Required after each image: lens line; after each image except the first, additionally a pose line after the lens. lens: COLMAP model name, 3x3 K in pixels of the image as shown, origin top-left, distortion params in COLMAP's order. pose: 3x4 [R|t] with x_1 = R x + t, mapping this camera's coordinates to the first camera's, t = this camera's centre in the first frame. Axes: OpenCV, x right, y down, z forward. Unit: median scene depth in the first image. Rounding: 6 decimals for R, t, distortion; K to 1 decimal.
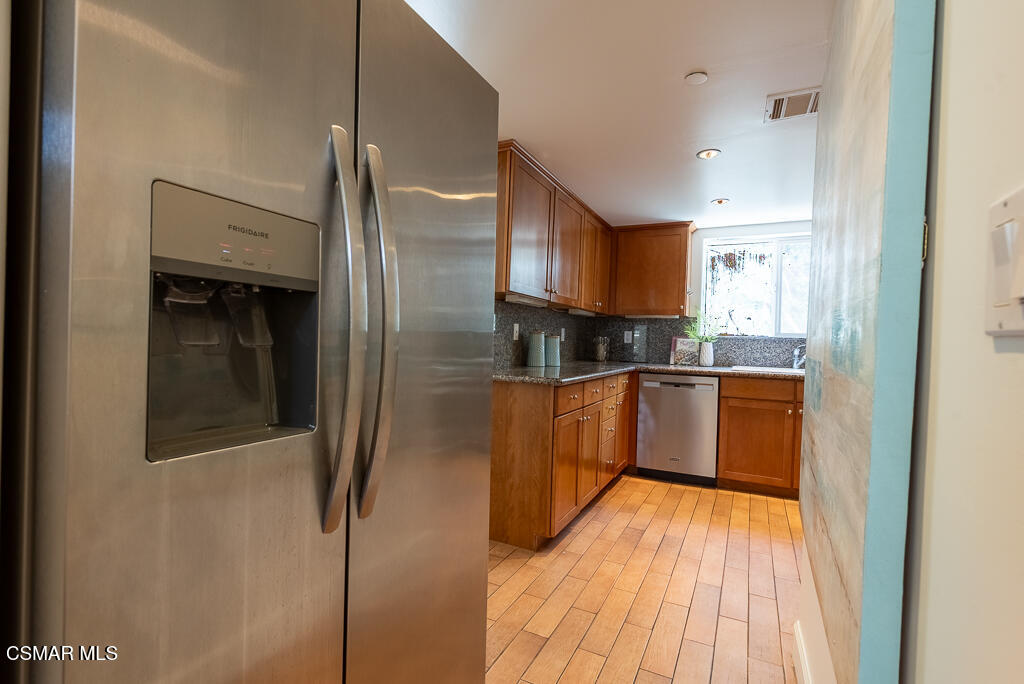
lens RADIAL K [[473.9, 0, 508.5], [0, 473.9, 339.9], [0, 0, 1]] dist [-0.001162, -0.000085]
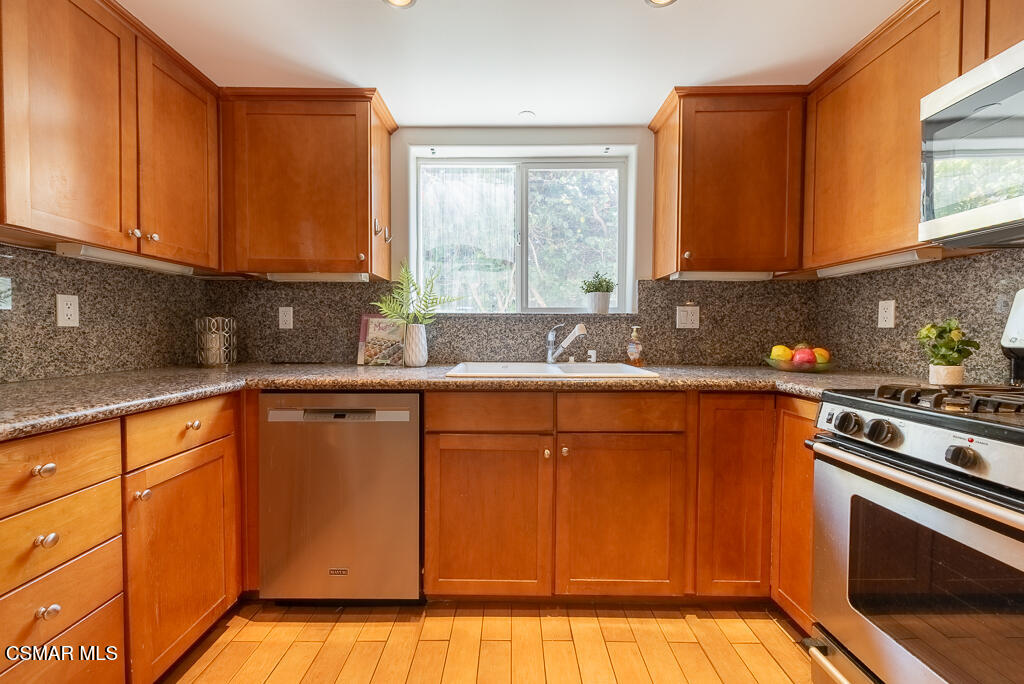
lens RADIAL K [[400.7, 0, 511.7], [0, 400.7, 339.2], [0, 0, 1]] dist [0.003202, -0.000278]
pose [[0.888091, -0.032640, 0.458508, 0.303208], [0.021929, 0.999348, 0.028665, 0.012186], [-0.459144, -0.015403, 0.888228, 0.527036]]
